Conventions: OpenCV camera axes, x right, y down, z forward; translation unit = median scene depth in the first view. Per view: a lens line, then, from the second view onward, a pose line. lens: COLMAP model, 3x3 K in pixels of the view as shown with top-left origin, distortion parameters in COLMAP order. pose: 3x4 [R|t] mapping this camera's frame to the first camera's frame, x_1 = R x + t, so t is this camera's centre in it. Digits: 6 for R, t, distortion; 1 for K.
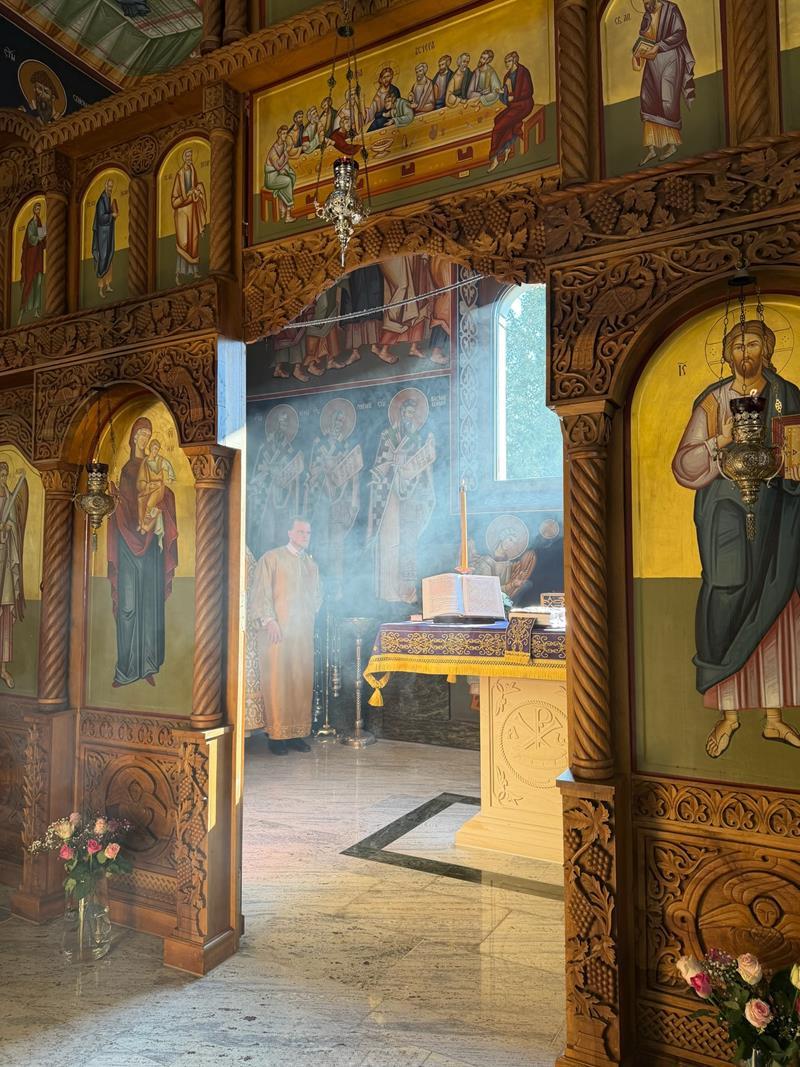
lens RADIAL K [[761.7, 0, 396.2], [0, 761.7, 537.2], [0, 0, 1]] dist [0.115827, -0.191346]
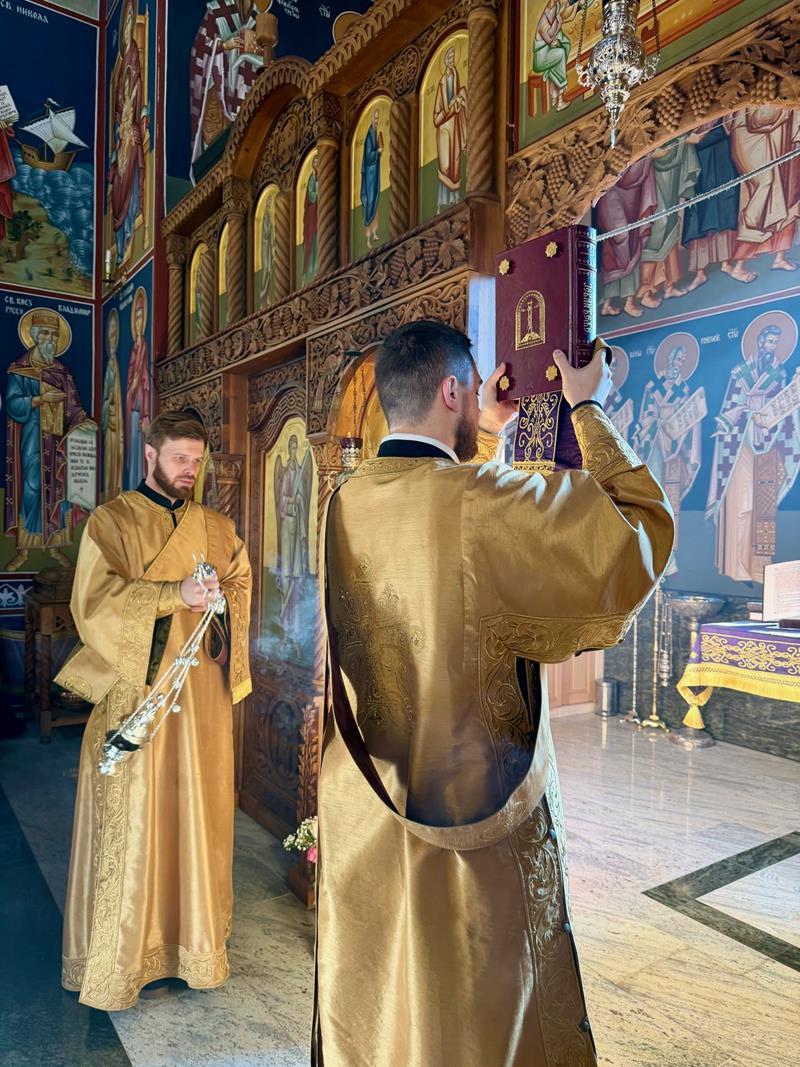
lens RADIAL K [[766.8, 0, 398.4], [0, 766.8, 543.4], [0, 0, 1]] dist [0.004949, -0.010995]
pose [[0.896237, 0.027495, -0.442722, 0.056852], [0.007217, 0.997041, 0.076531, -0.038076], [0.443517, -0.071785, 0.893387, 0.205464]]
